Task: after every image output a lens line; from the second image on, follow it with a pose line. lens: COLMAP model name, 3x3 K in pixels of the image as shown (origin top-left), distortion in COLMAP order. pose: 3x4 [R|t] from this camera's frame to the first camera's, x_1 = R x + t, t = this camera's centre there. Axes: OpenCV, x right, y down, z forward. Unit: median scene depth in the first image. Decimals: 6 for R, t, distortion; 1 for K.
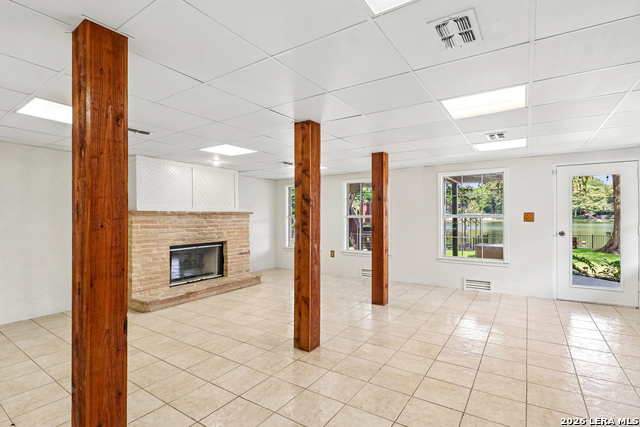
lens RADIAL K [[305.6, 0, 315.6], [0, 305.6, 210.6], [0, 0, 1]] dist [0.002145, -0.014380]
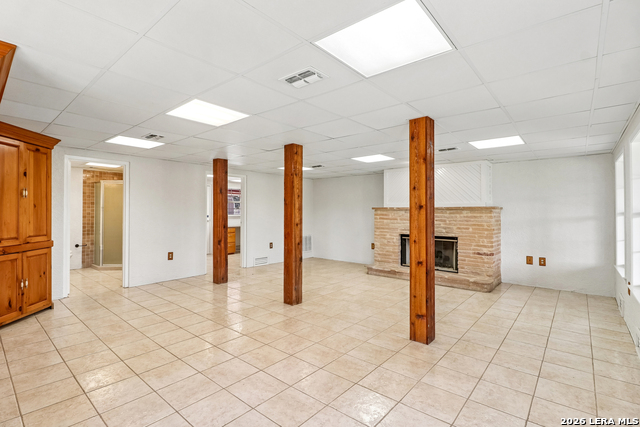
lens RADIAL K [[305.6, 0, 315.6], [0, 305.6, 210.6], [0, 0, 1]] dist [0.002145, -0.014380]
pose [[-0.109756, -0.001052, -0.993958, 0.896239], [0.013053, 0.999912, -0.002500, 0.016317], [0.993873, -0.013249, -0.109733, 0.832053]]
